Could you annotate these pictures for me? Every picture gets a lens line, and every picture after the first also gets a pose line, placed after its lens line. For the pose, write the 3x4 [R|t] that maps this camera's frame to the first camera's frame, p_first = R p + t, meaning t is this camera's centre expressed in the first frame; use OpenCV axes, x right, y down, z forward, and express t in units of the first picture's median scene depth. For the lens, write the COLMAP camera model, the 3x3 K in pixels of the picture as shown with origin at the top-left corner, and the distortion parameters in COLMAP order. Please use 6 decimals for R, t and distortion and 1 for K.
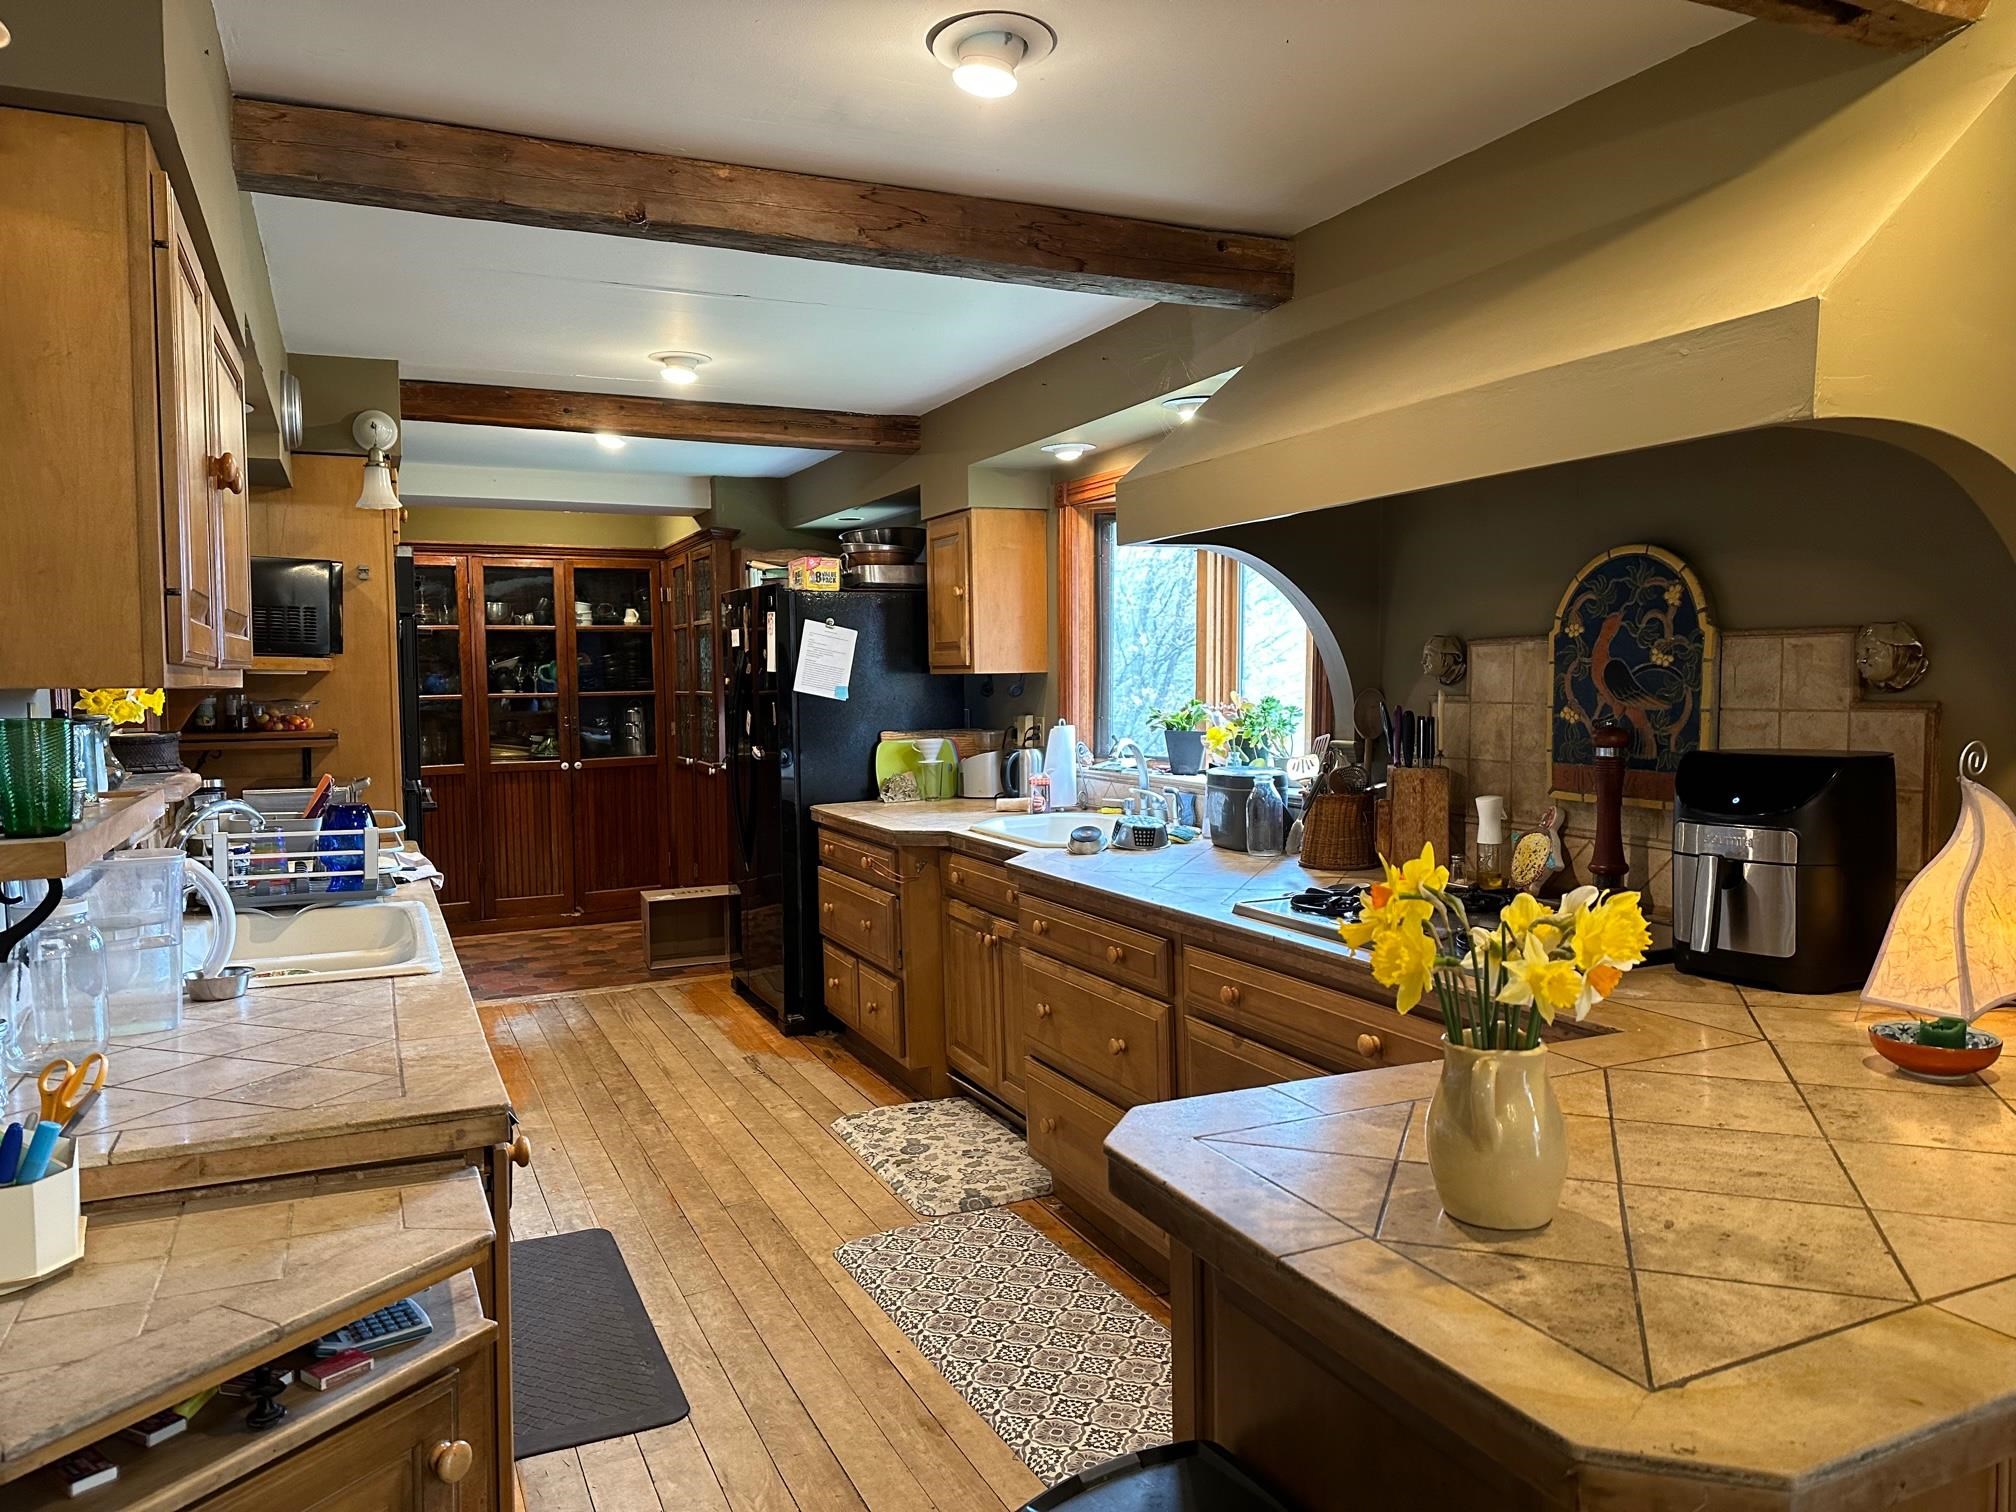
lens RADIAL K [[1435.3, 0, 1026.5], [0, 1435.3, 755.1], [0, 0, 1]] dist [0.108111, -0.000956]
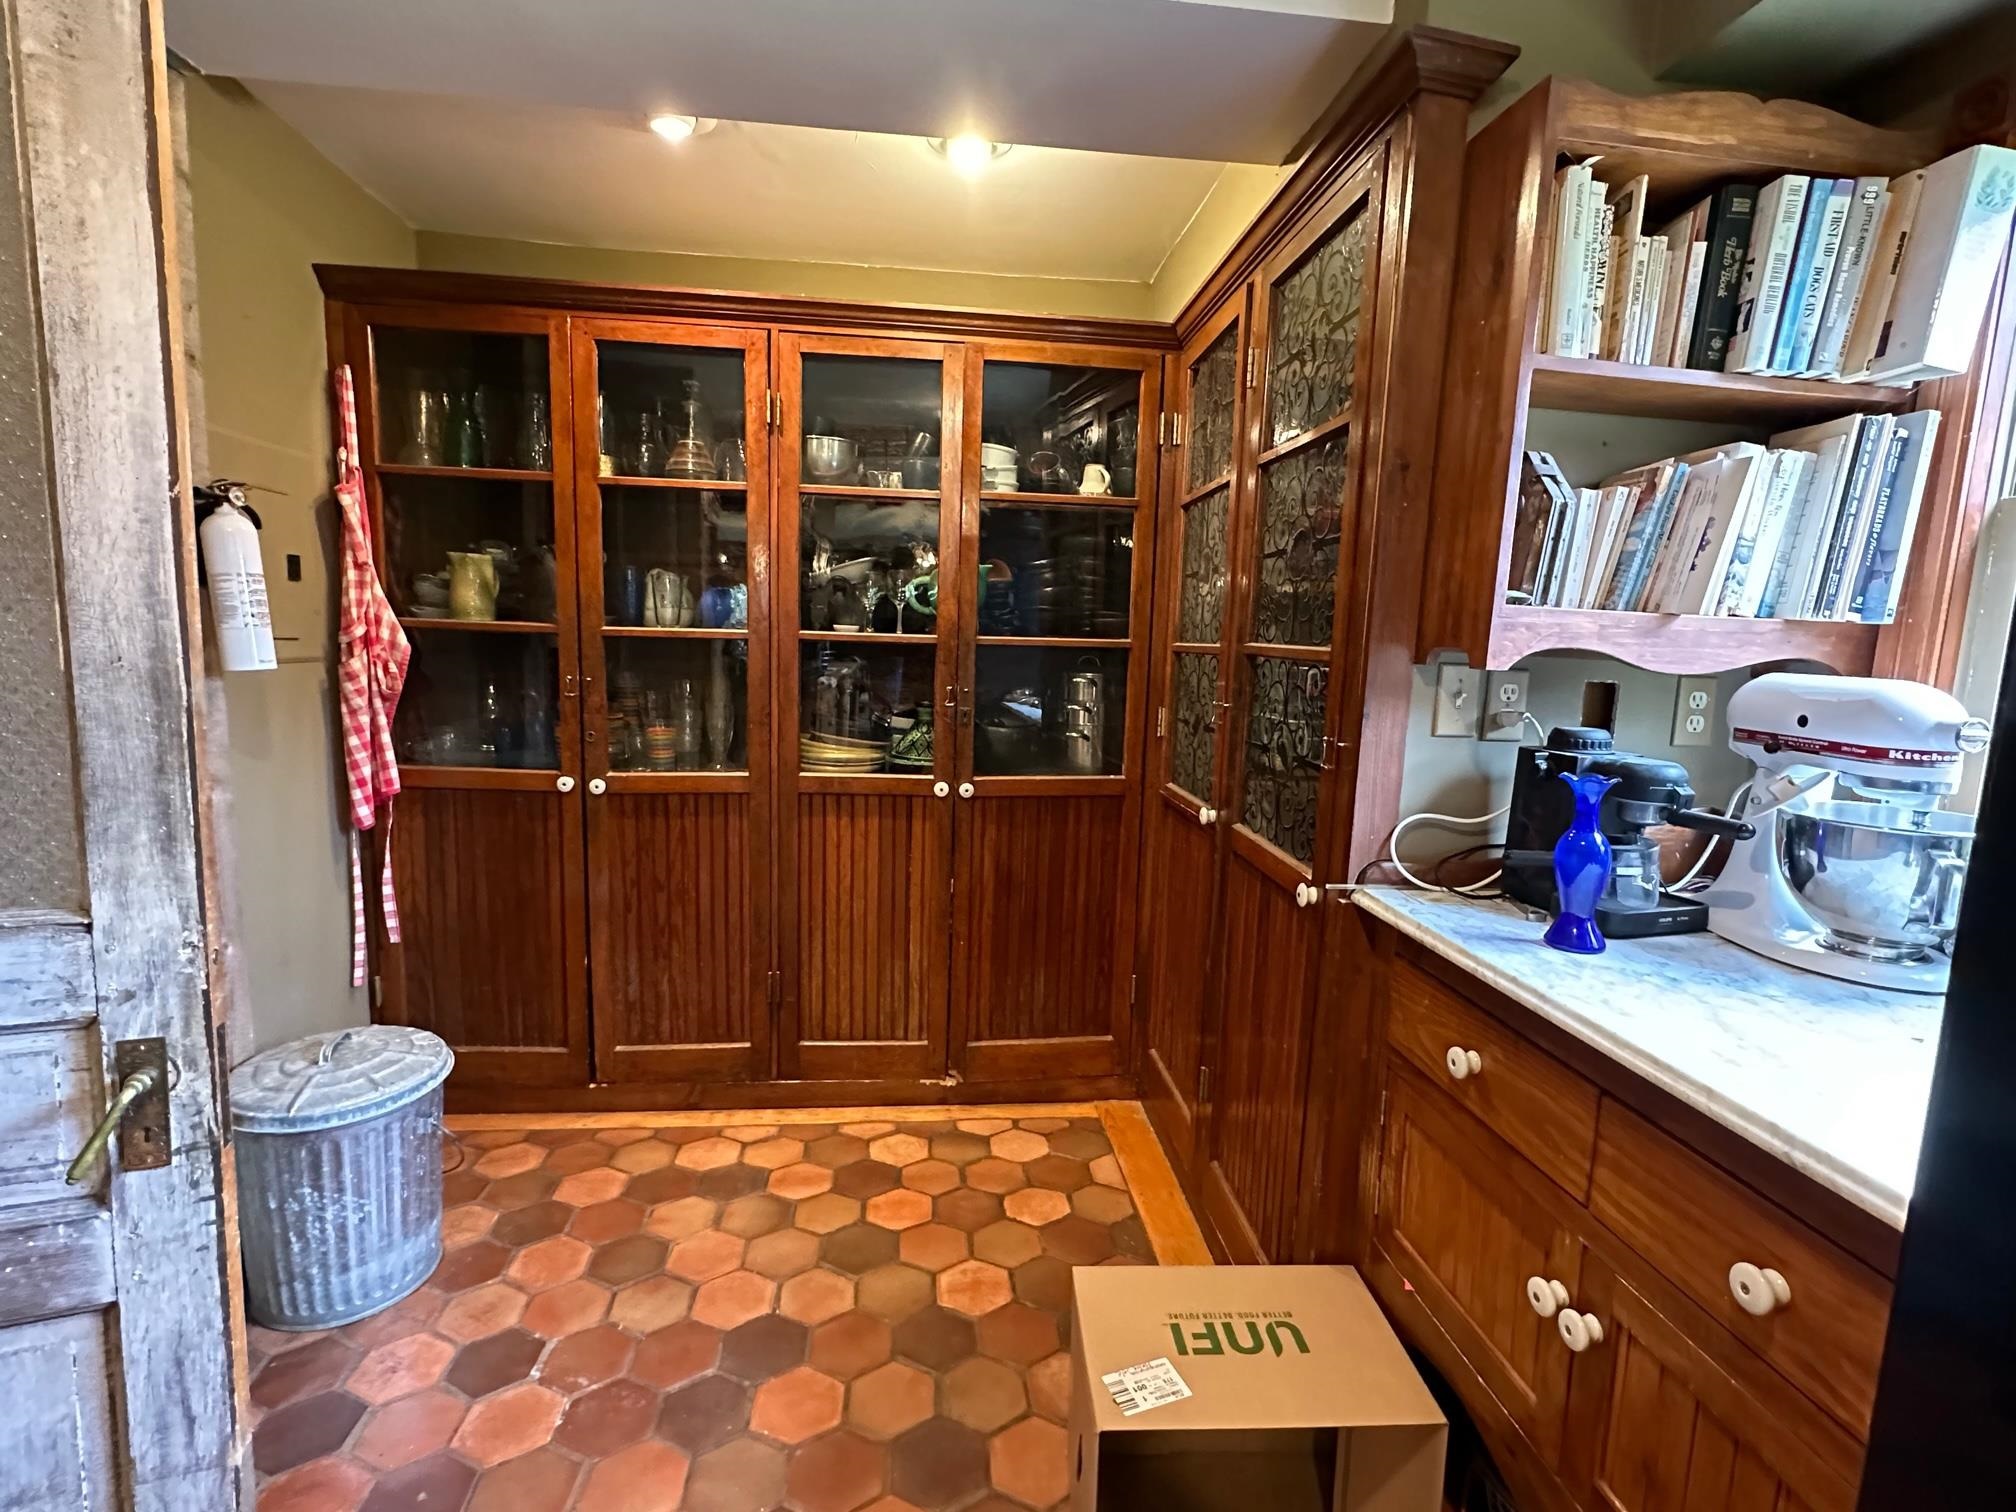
lens RADIAL K [[941.0, 0, 1006.4], [0, 941.0, 761.5], [0, 0, 1]] dist [-0.000360, -0.000022]
pose [[0.945486, 0.087170, -0.313781, -0.202162], [-0.061661, 0.994000, 0.090342, -0.031100], [0.319773, -0.066069, 0.945188, 0.717562]]
